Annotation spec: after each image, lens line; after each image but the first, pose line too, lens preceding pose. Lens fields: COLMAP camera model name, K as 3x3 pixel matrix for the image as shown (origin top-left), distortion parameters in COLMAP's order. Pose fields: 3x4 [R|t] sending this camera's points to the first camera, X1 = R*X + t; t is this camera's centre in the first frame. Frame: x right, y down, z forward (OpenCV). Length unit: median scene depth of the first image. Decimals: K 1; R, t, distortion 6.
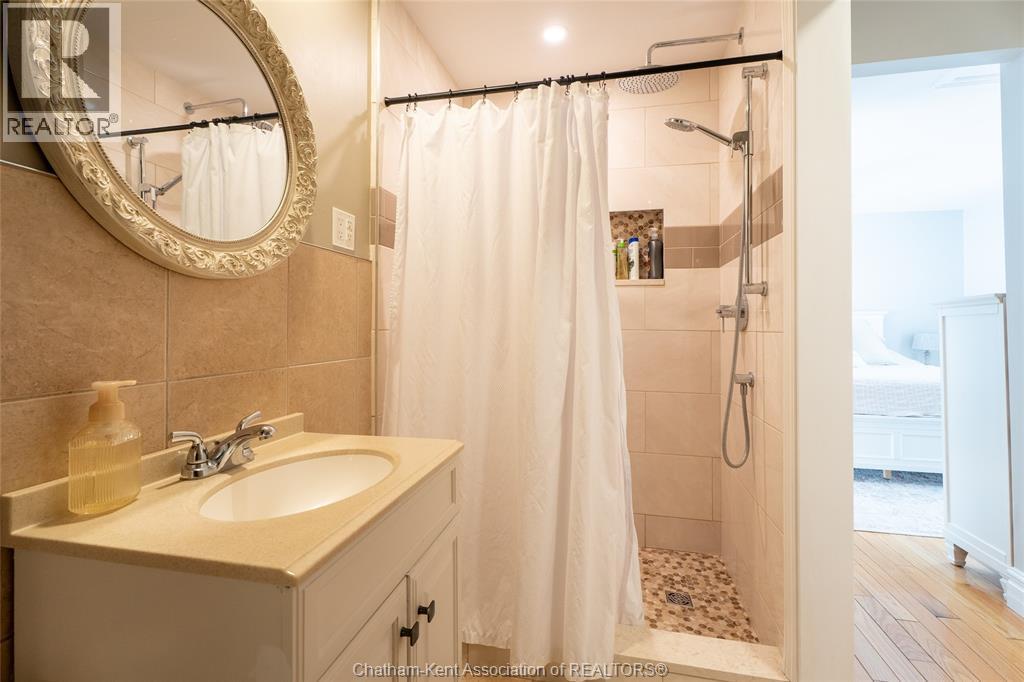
lens RADIAL K [[463.2, 0, 513.7], [0, 463.2, 321.8], [0, 0, 1]] dist [0.005575, 0.001132]
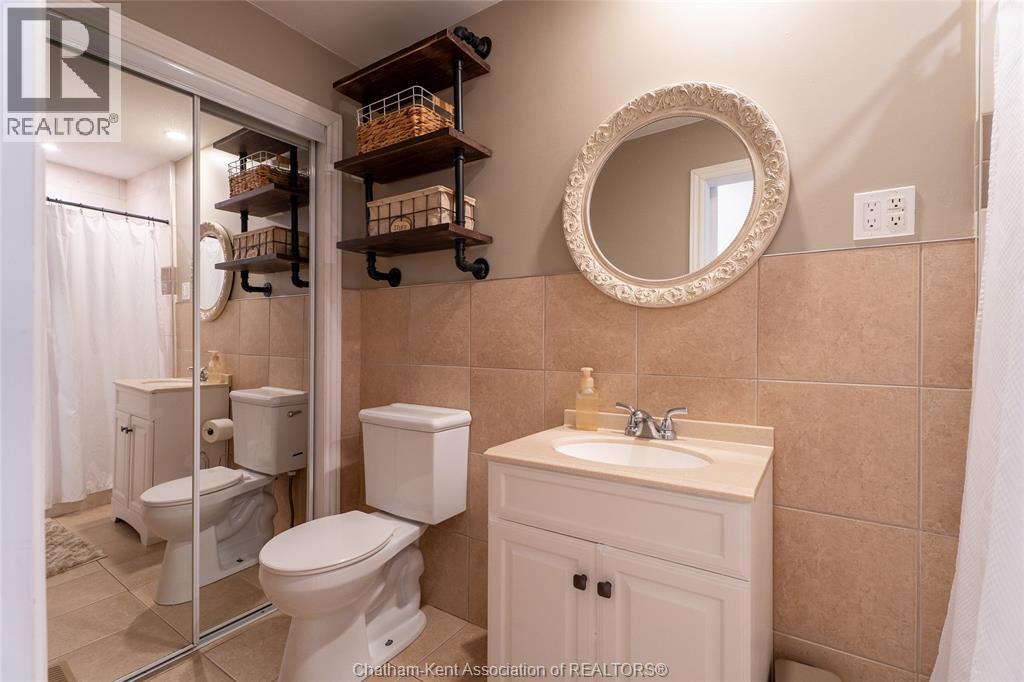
lens RADIAL K [[463.2, 0, 512.9], [0, 463.2, 342.8], [0, 0, 1]] dist [0.005575, 0.001132]
pose [[-0.352186, 0.002714, -0.935926, 0.761453], [0.006067, 0.999981, 0.000616, 0.011196], [0.935910, -0.005461, -0.352196, 0.951143]]
